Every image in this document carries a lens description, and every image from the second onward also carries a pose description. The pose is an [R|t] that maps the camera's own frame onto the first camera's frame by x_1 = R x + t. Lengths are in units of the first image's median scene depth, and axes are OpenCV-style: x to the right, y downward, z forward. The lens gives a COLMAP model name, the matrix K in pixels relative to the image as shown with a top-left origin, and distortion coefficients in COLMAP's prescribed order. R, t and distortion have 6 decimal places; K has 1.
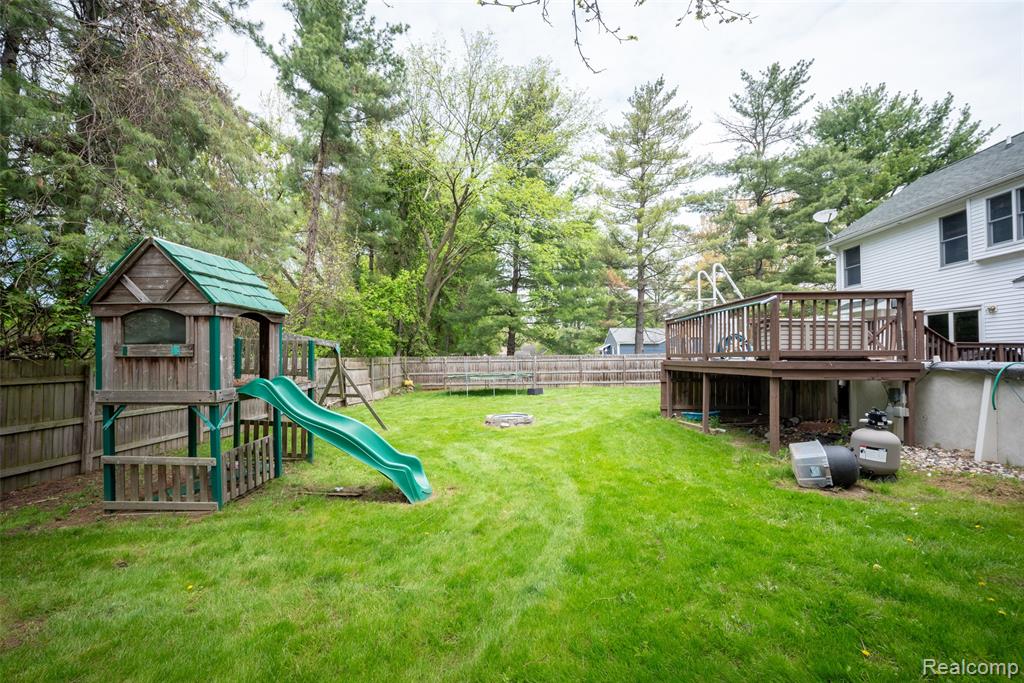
lens RADIAL K [[431.9, 0, 508.1], [0, 431.9, 340.9], [0, 0, 1]] dist [-0.000453, 0.000039]
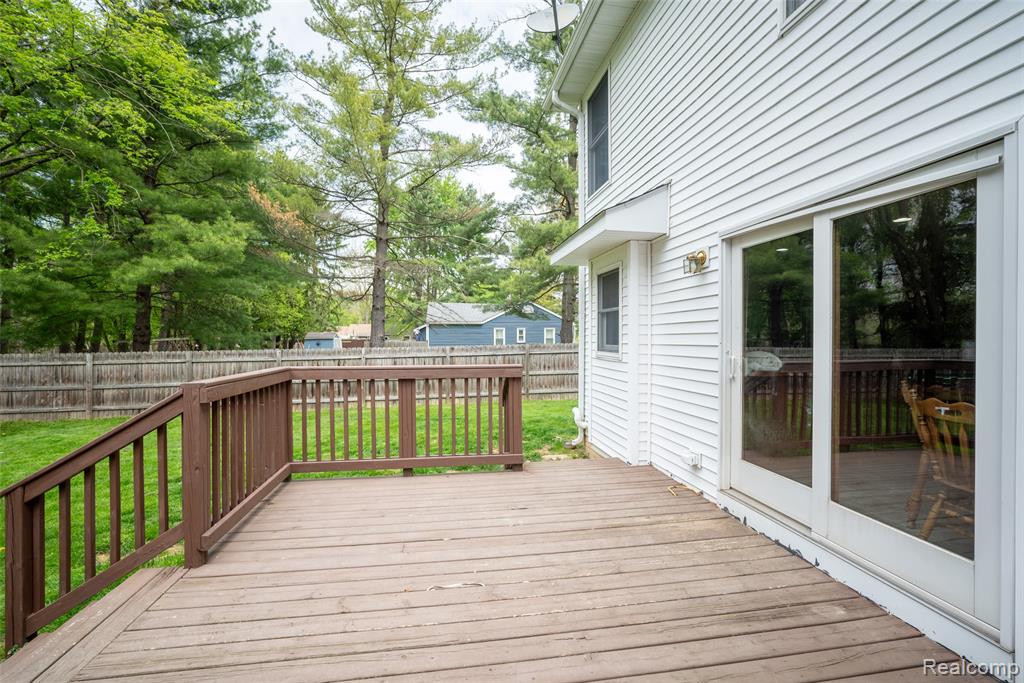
lens RADIAL K [[431.9, 0, 508.1], [0, 431.9, 340.9], [0, 0, 1]] dist [-0.000453, 0.000039]
pose [[0.983525, 0.001140, 0.180771, 0.831070], [-0.010374, 0.998688, 0.050140, -0.017296], [-0.180476, -0.051190, 0.982246, 0.810408]]
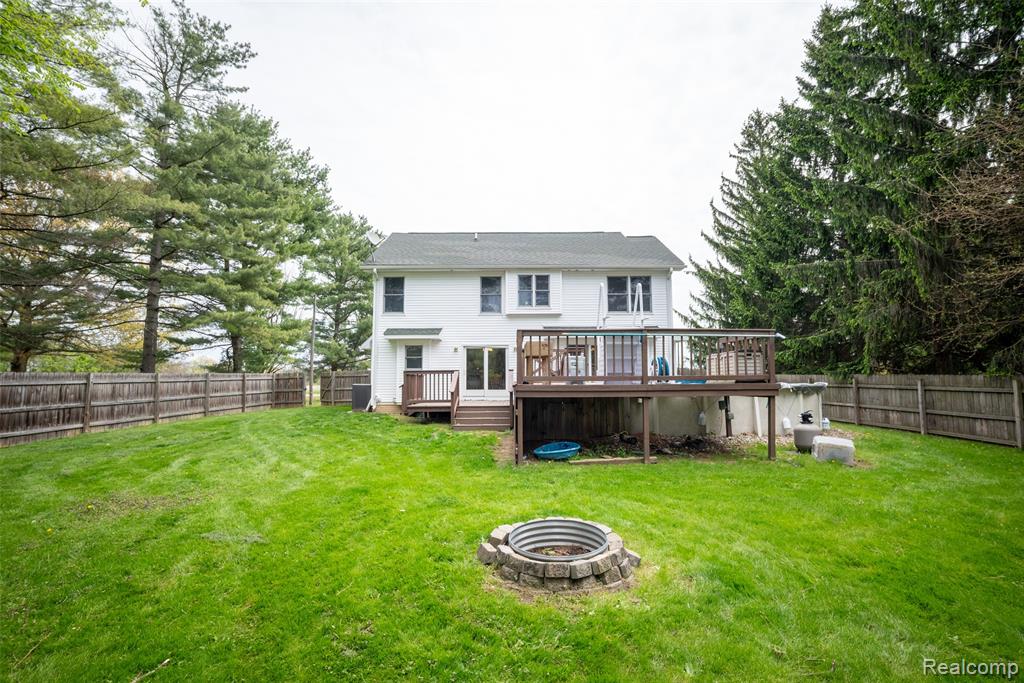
lens RADIAL K [[431.9, 0, 508.1], [0, 431.9, 340.9], [0, 0, 1]] dist [-0.000453, 0.000039]
pose [[-0.014147, 0.098638, 0.995023, -0.305545], [-0.041046, 0.994226, -0.099142, 0.041446], [-0.999057, -0.042244, -0.010016, 0.925781]]
